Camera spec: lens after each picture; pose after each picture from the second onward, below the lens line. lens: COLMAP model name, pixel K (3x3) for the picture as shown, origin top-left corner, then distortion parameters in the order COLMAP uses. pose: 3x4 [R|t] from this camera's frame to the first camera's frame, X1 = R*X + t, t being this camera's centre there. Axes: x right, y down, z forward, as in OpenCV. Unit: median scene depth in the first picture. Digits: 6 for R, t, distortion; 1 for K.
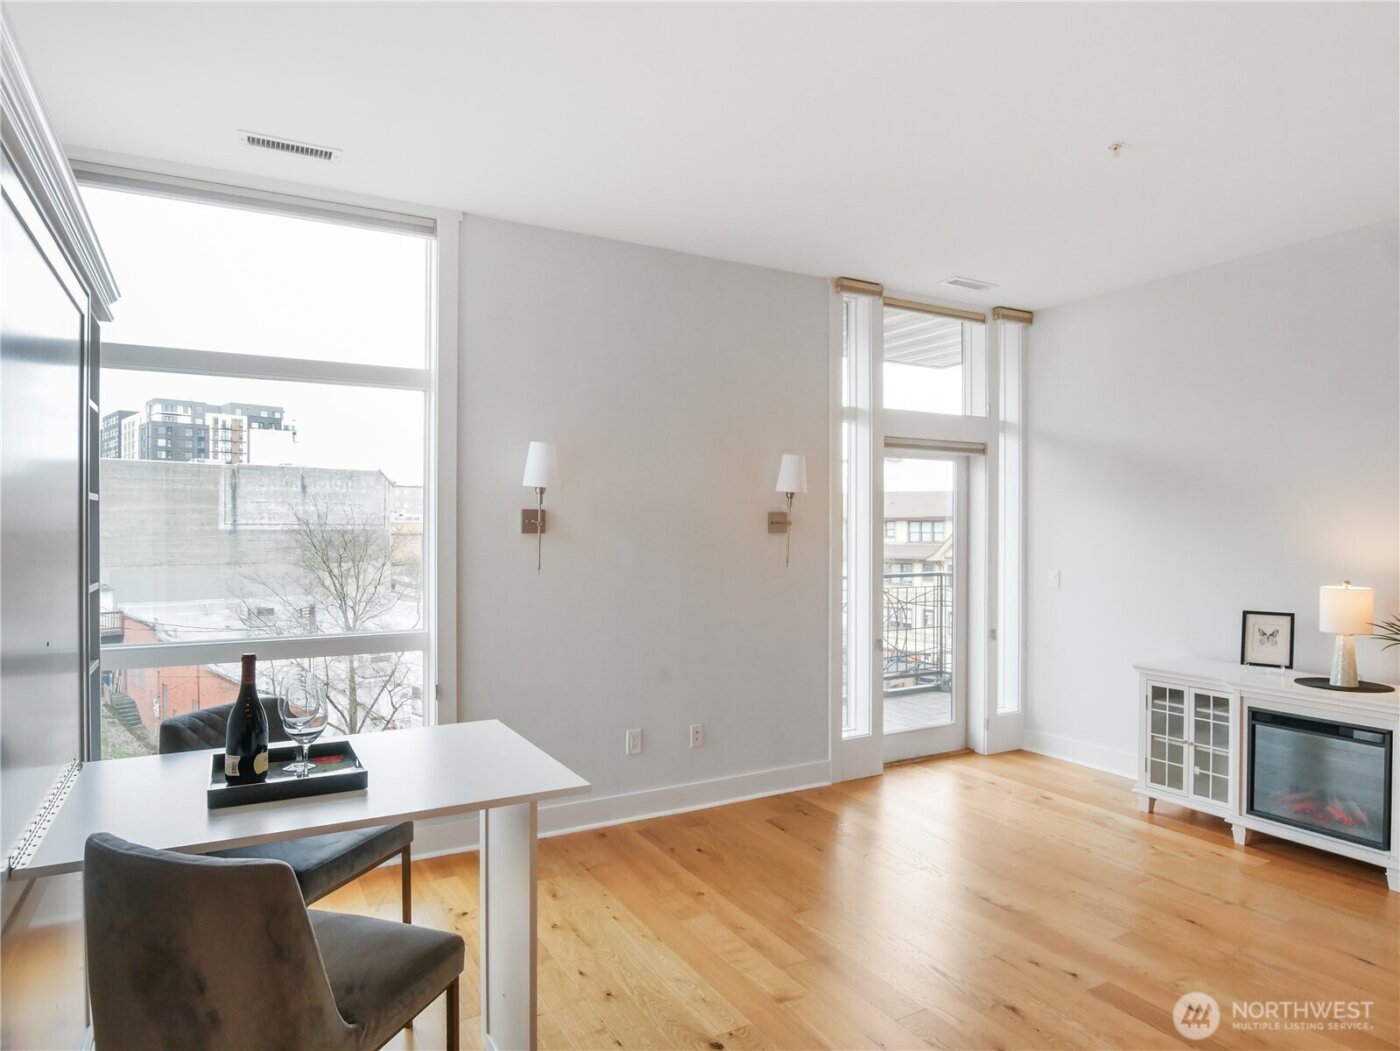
lens RADIAL K [[846.7, 0, 697.0], [0, 846.7, 532.7], [0, 0, 1]] dist [-0.028891, 0.001269]
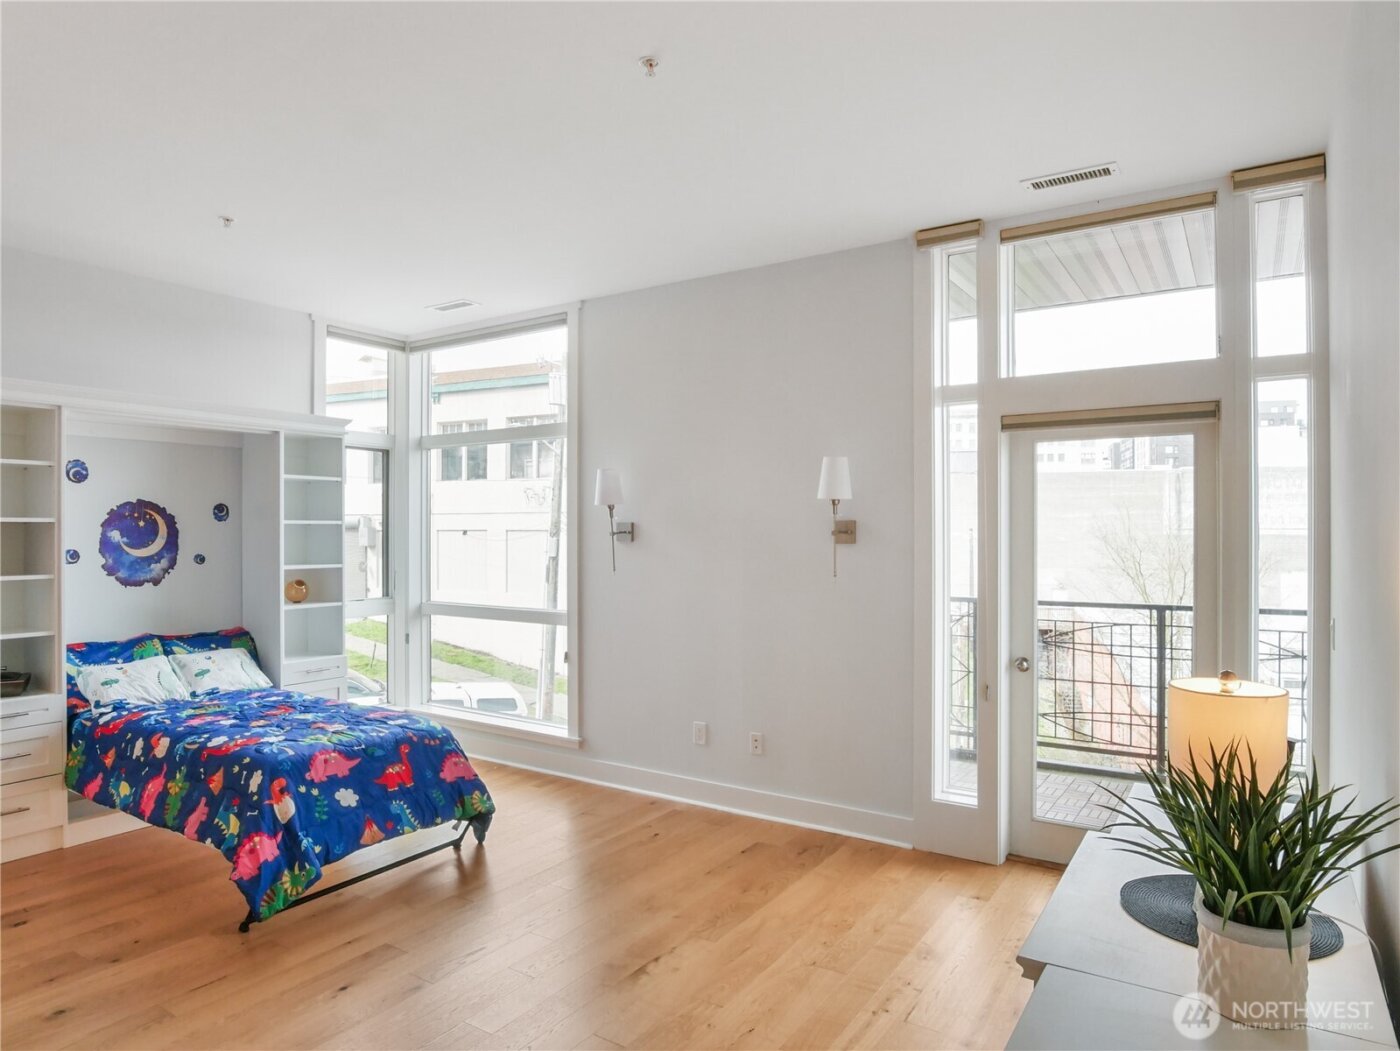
lens RADIAL K [[846.7, 0, 697.0], [0, 846.7, 532.7], [0, 0, 1]] dist [-0.028891, 0.001269]
pose [[0.466833, -0.001483, -0.884344, 0.778111], [-0.003315, 0.999989, -0.003426, -0.007184], [0.884339, 0.004531, 0.466823, 0.423477]]
